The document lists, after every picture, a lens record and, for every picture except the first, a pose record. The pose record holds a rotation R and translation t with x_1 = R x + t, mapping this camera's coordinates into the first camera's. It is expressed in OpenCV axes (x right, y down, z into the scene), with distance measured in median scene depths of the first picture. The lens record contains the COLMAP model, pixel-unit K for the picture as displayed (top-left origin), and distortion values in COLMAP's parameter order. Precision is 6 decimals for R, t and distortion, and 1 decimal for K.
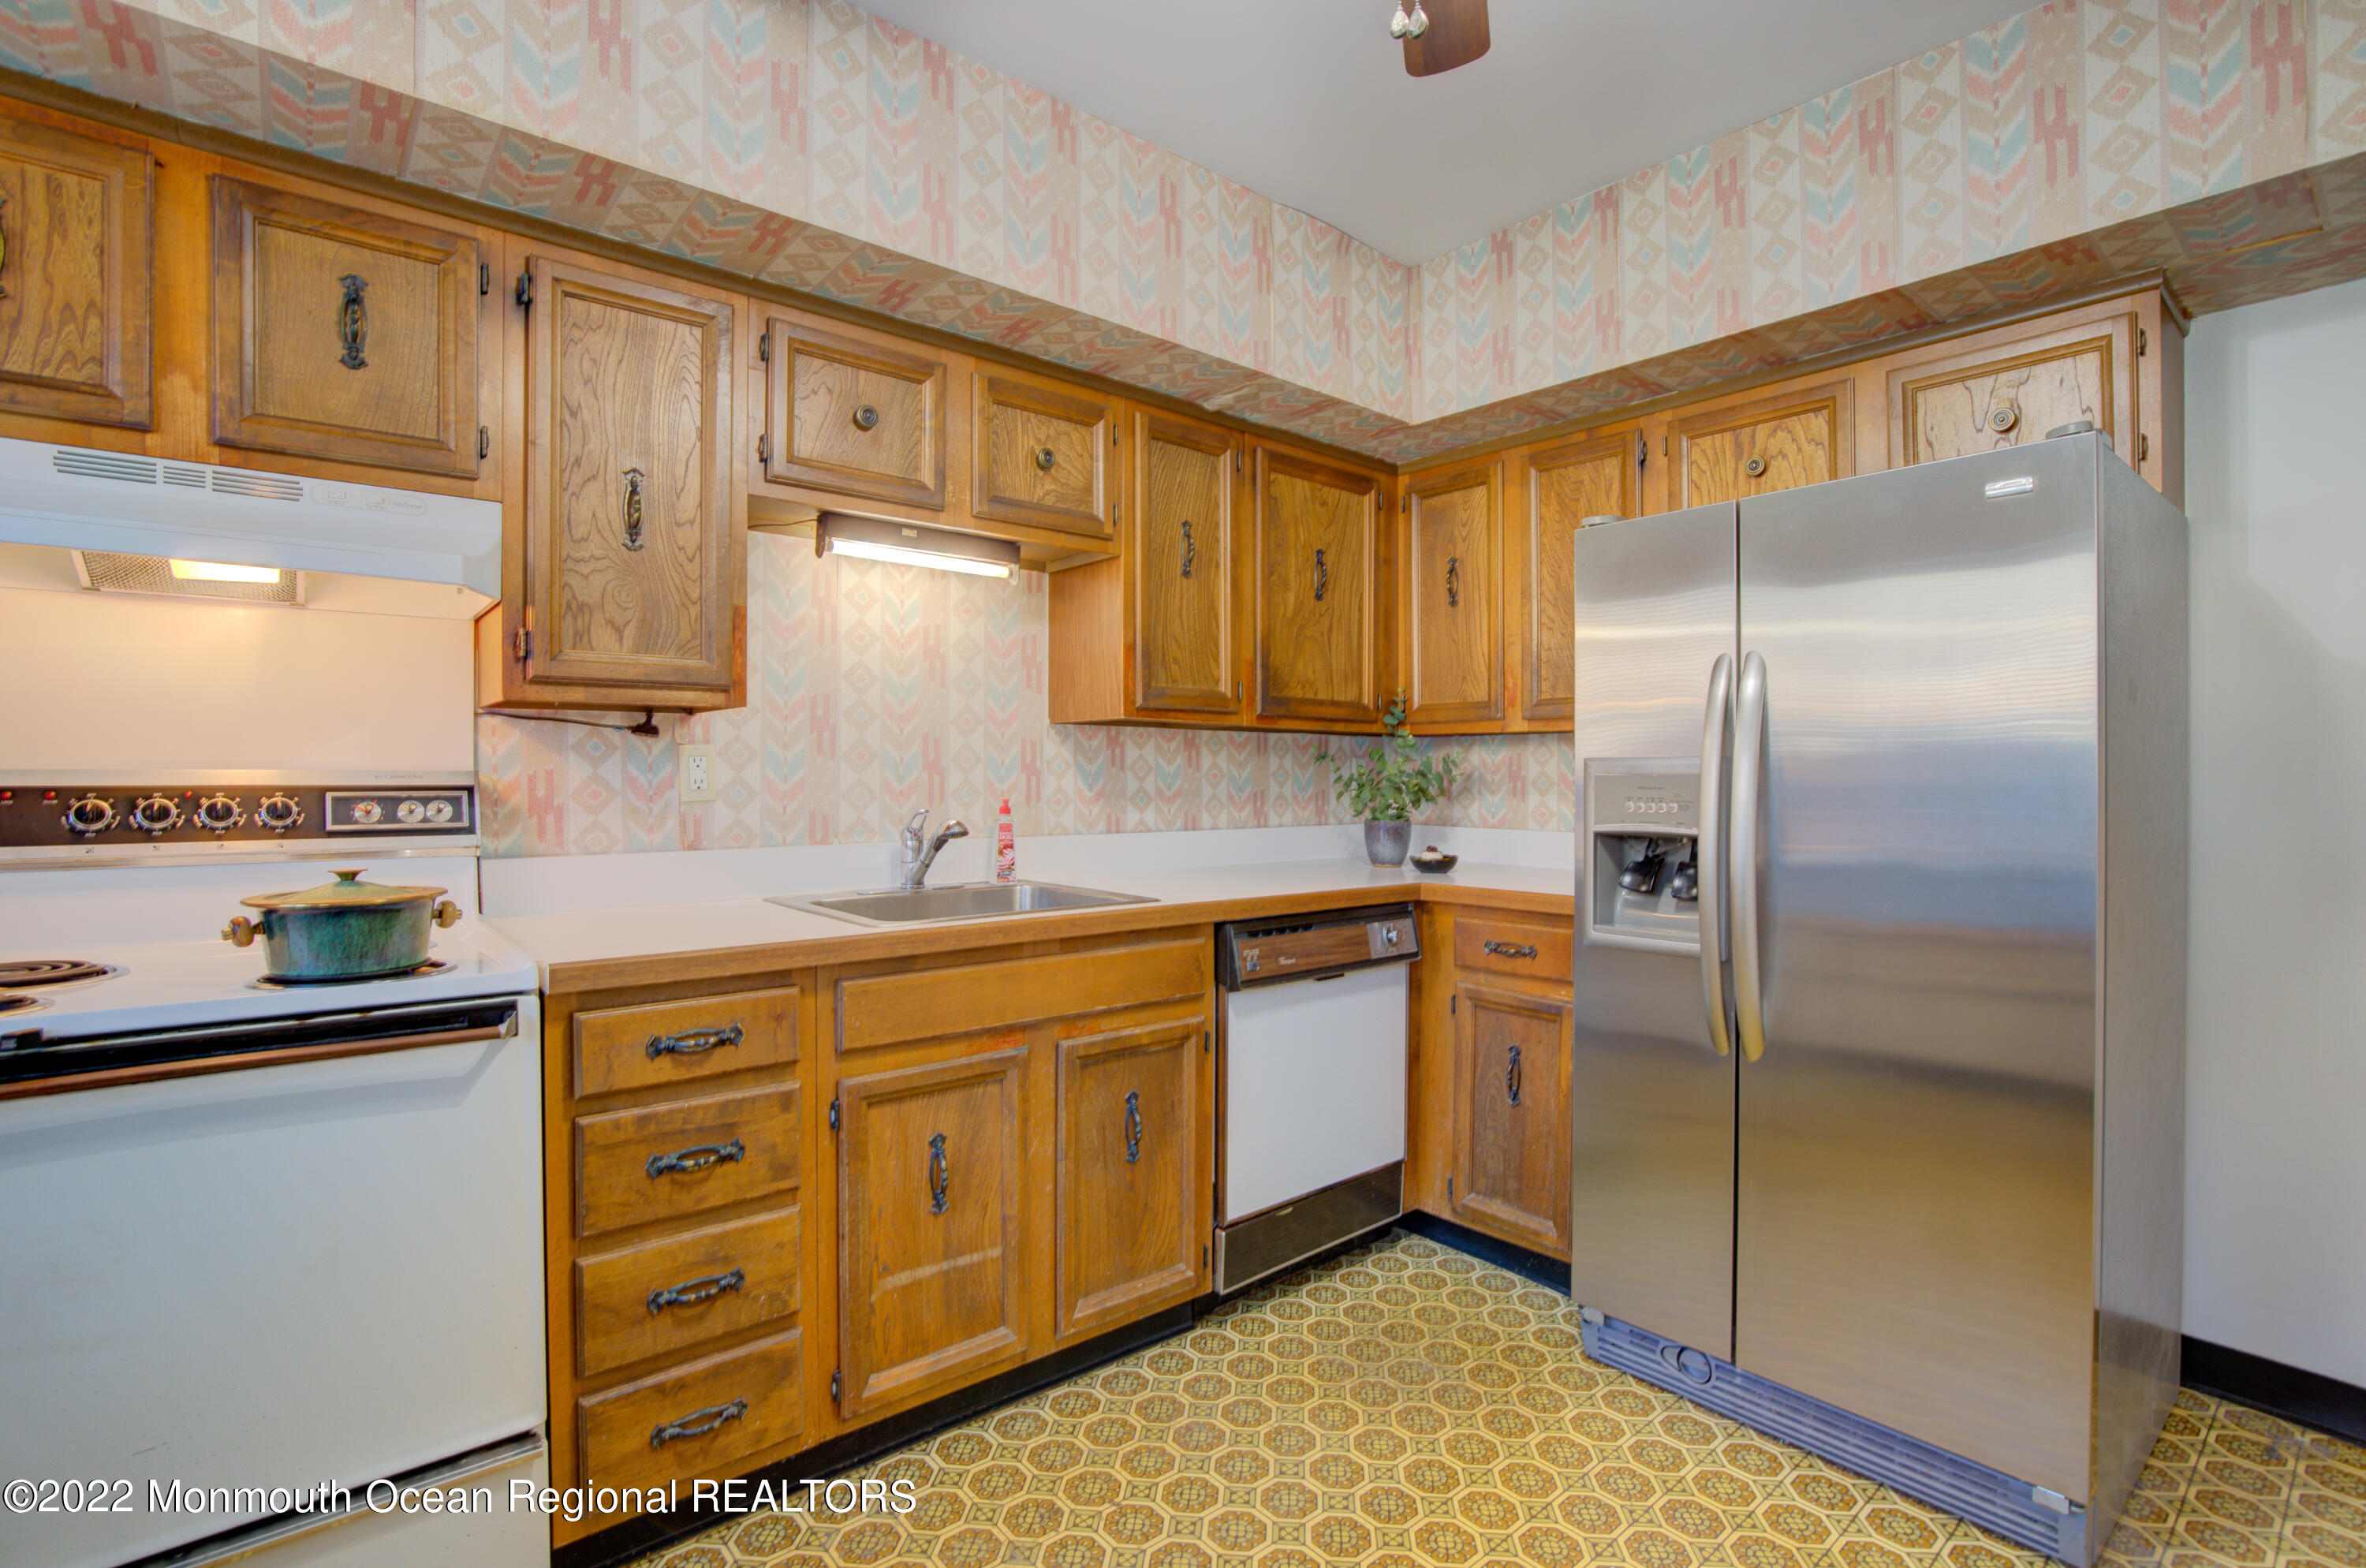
lens RADIAL K [[1110.6, 0, 1194.6], [0, 1110.6, 777.9], [0, 0, 1]] dist [-0.026990, 0.000081]
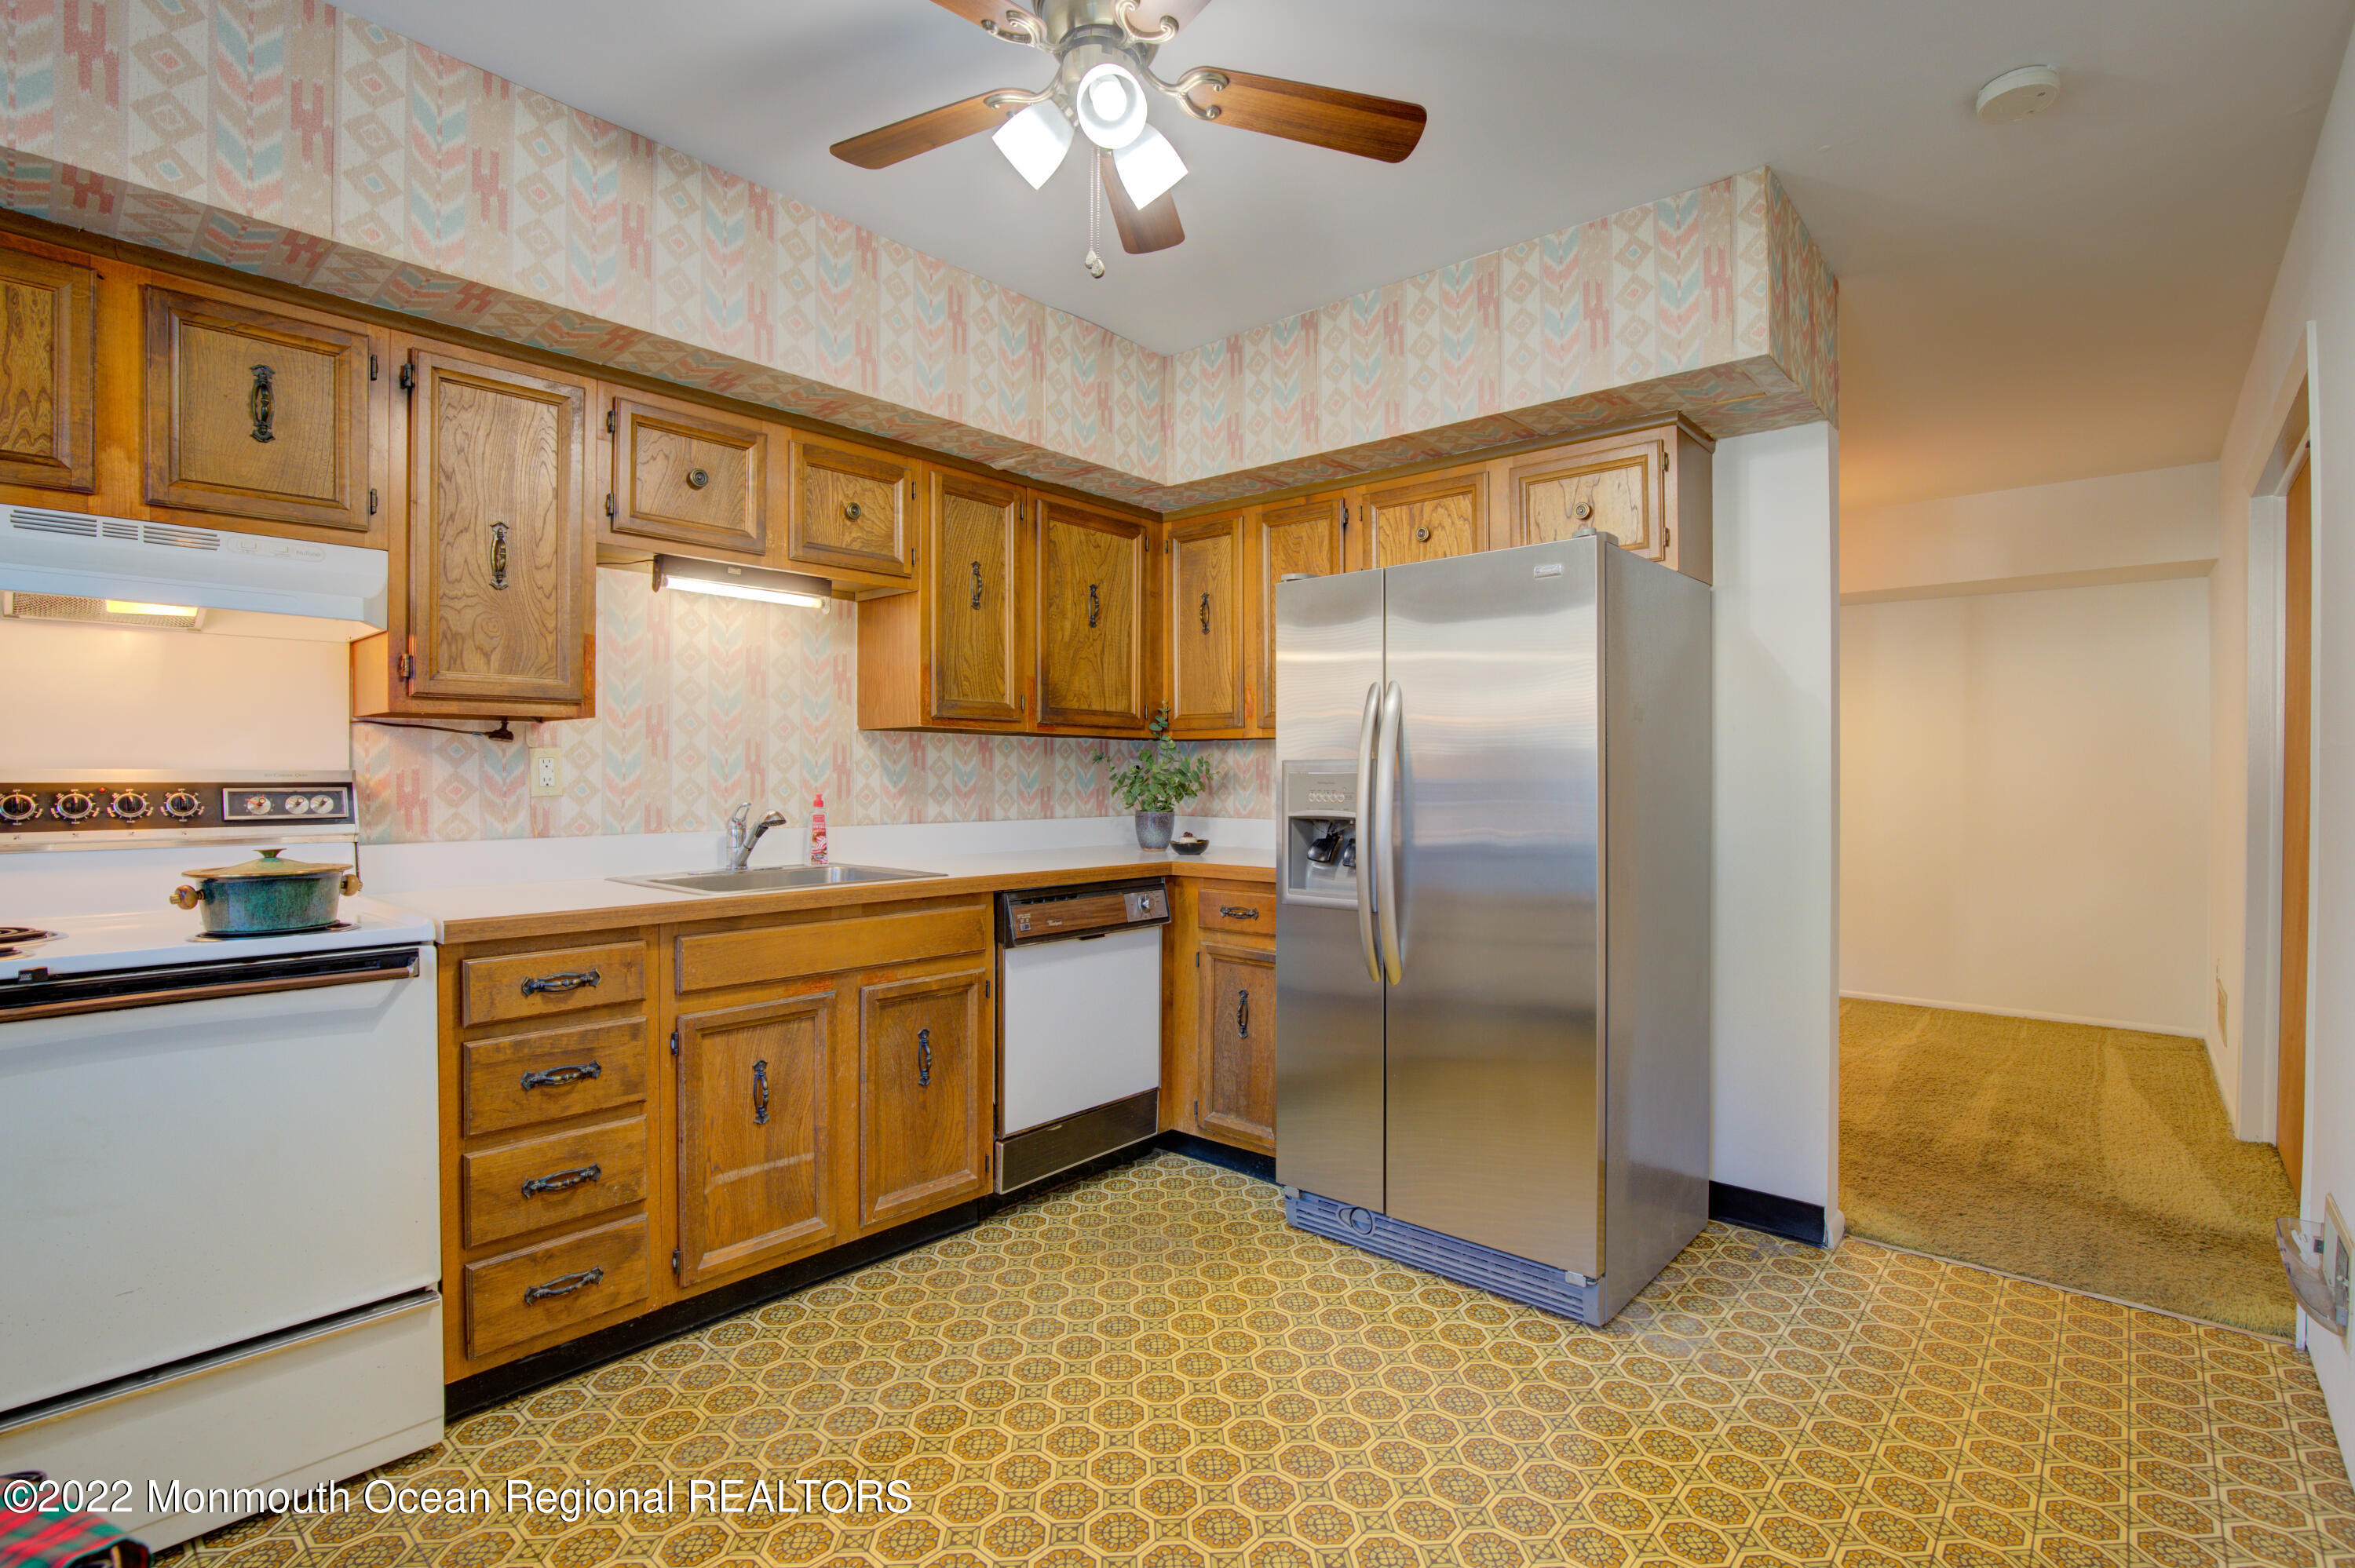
lens RADIAL K [[1101.8, 0, 1205.0], [0, 1101.8, 773.6], [0, 0, 1]] dist [-0.028307, 0.001935]
pose [[0.987008, -0.001035, 0.160669, 0.058883], [0.001571, 0.999994, -0.003205, 0.002223], [-0.160664, 0.003415, 0.987003, -0.272163]]
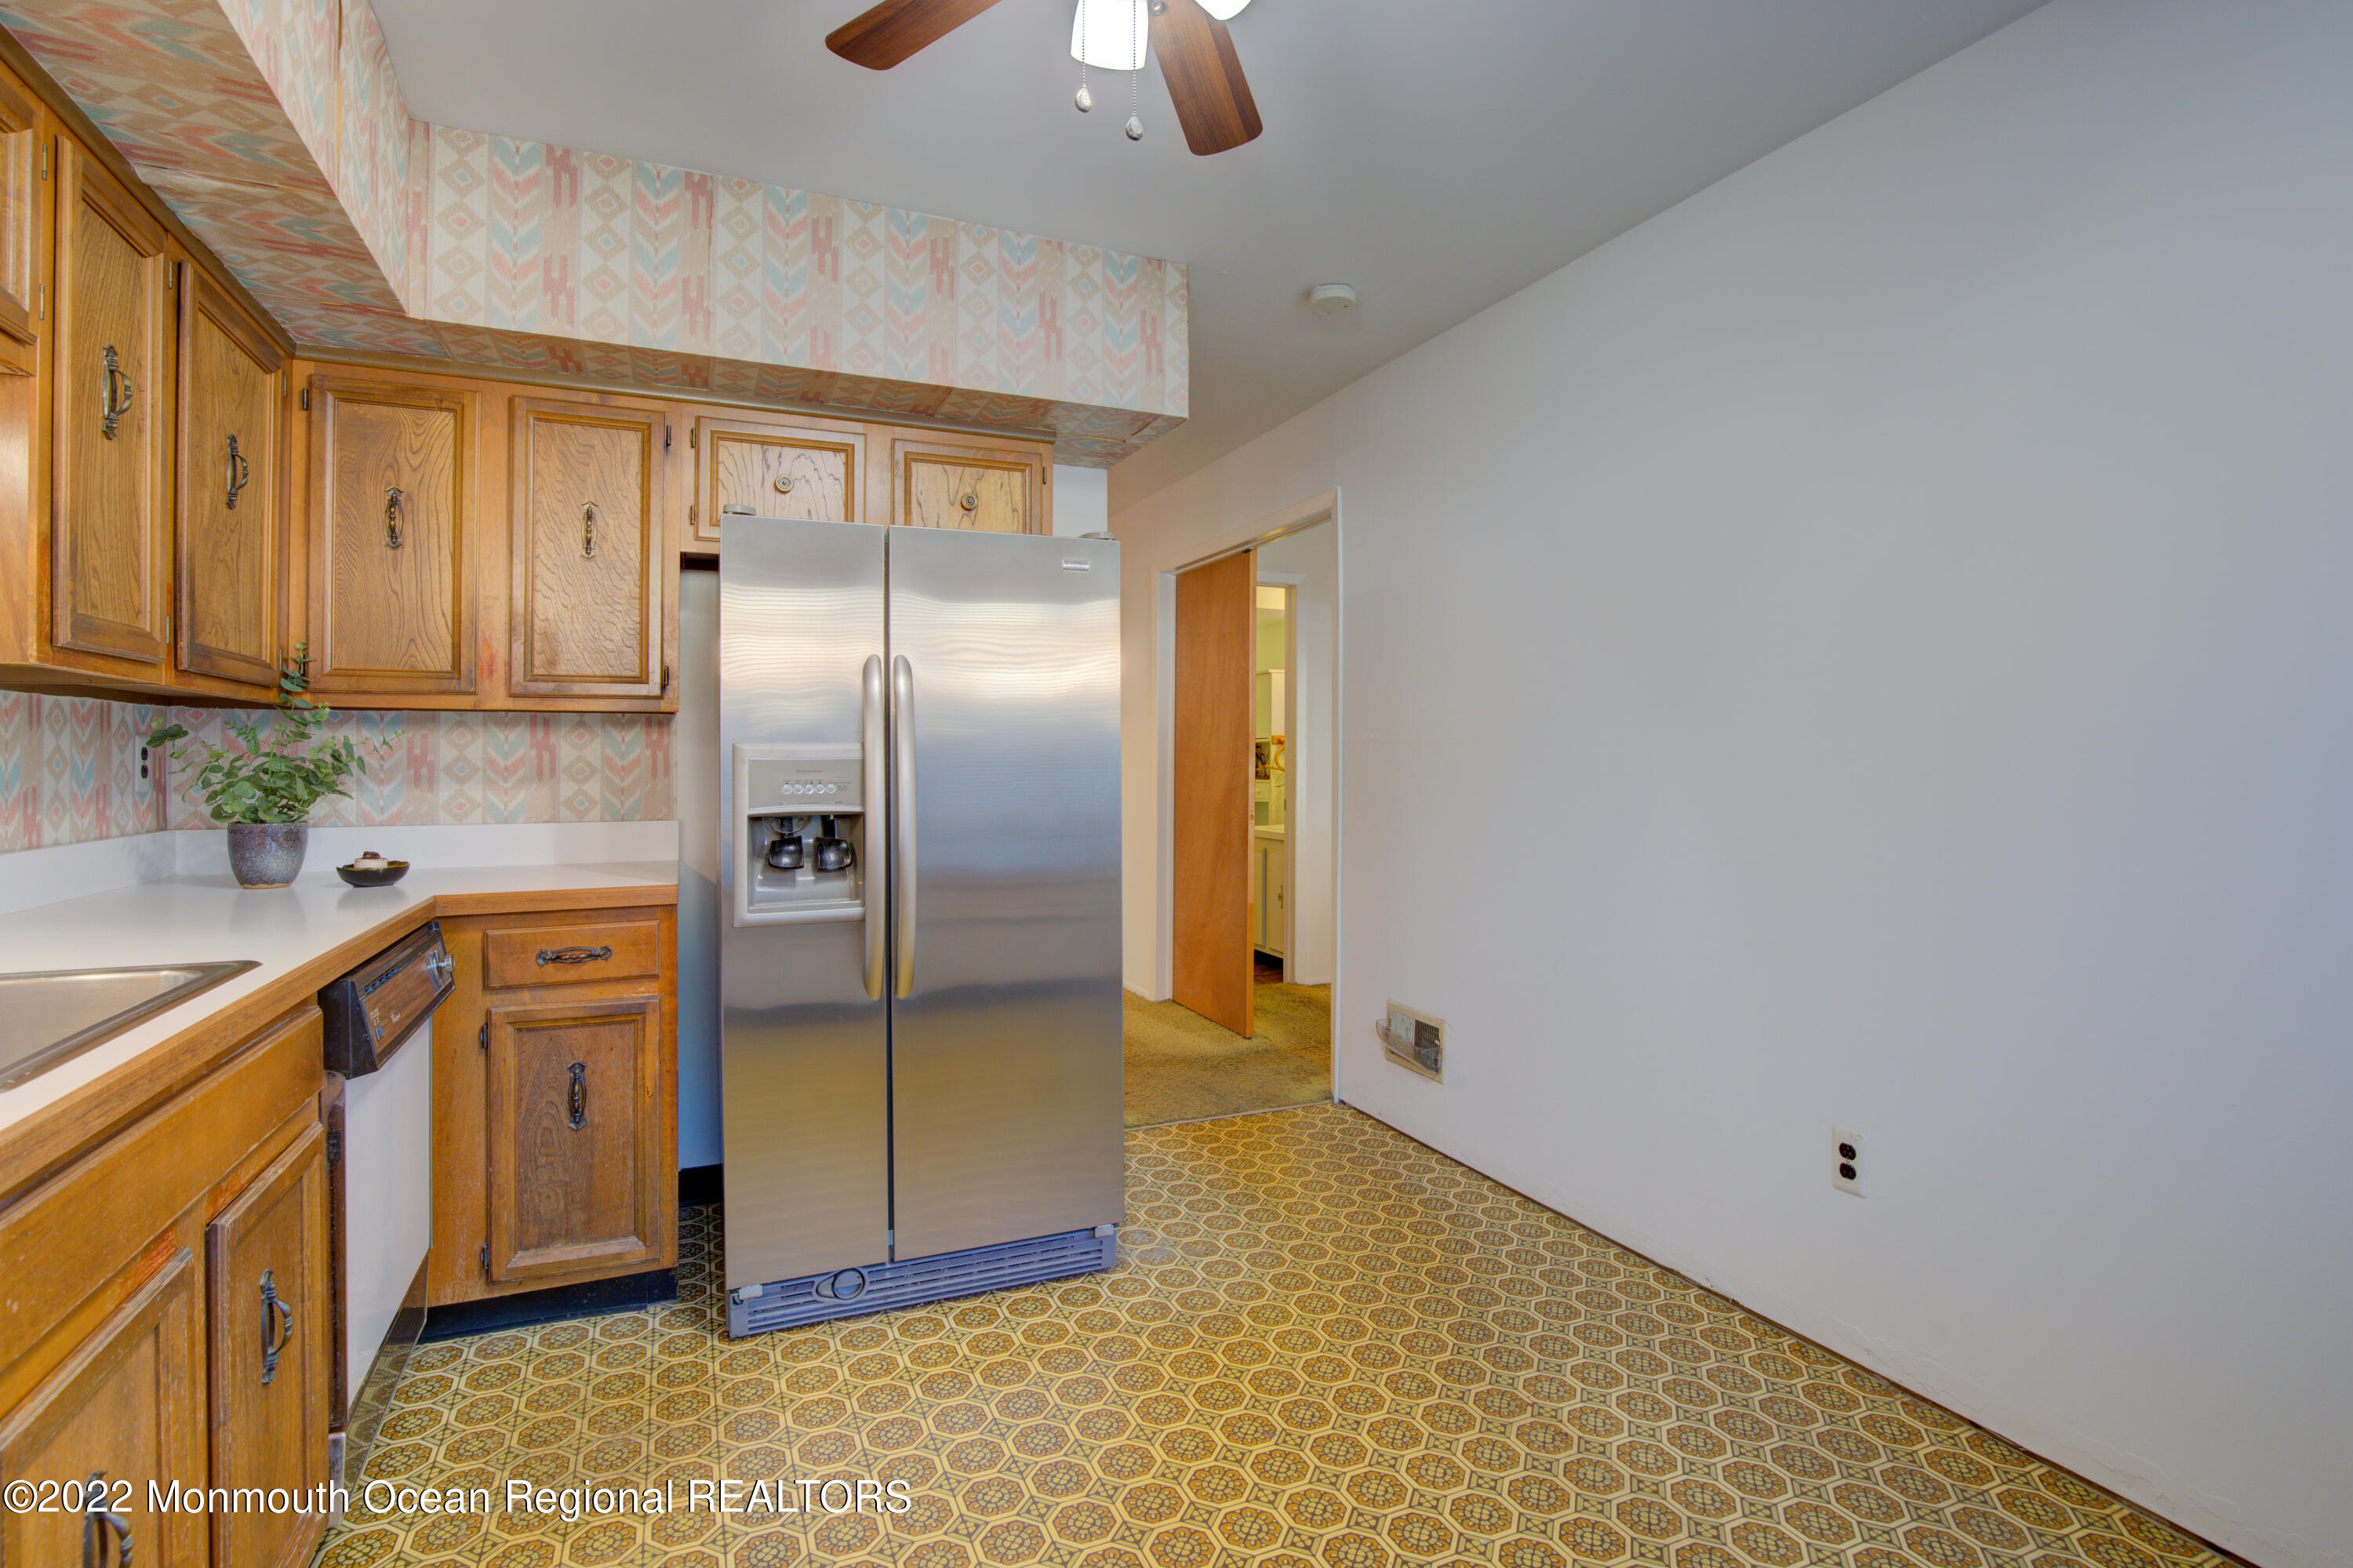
lens RADIAL K [[1083.3, 0, 1179.9], [0, 1083.3, 746.6], [0, 0, 1]] dist [-0.027261, 0.000553]
pose [[0.290250, 0.005505, 0.956935, -0.499011], [0.006921, 0.999945, -0.007852, -0.003696], [-0.956926, 0.008902, 0.290196, 0.349128]]
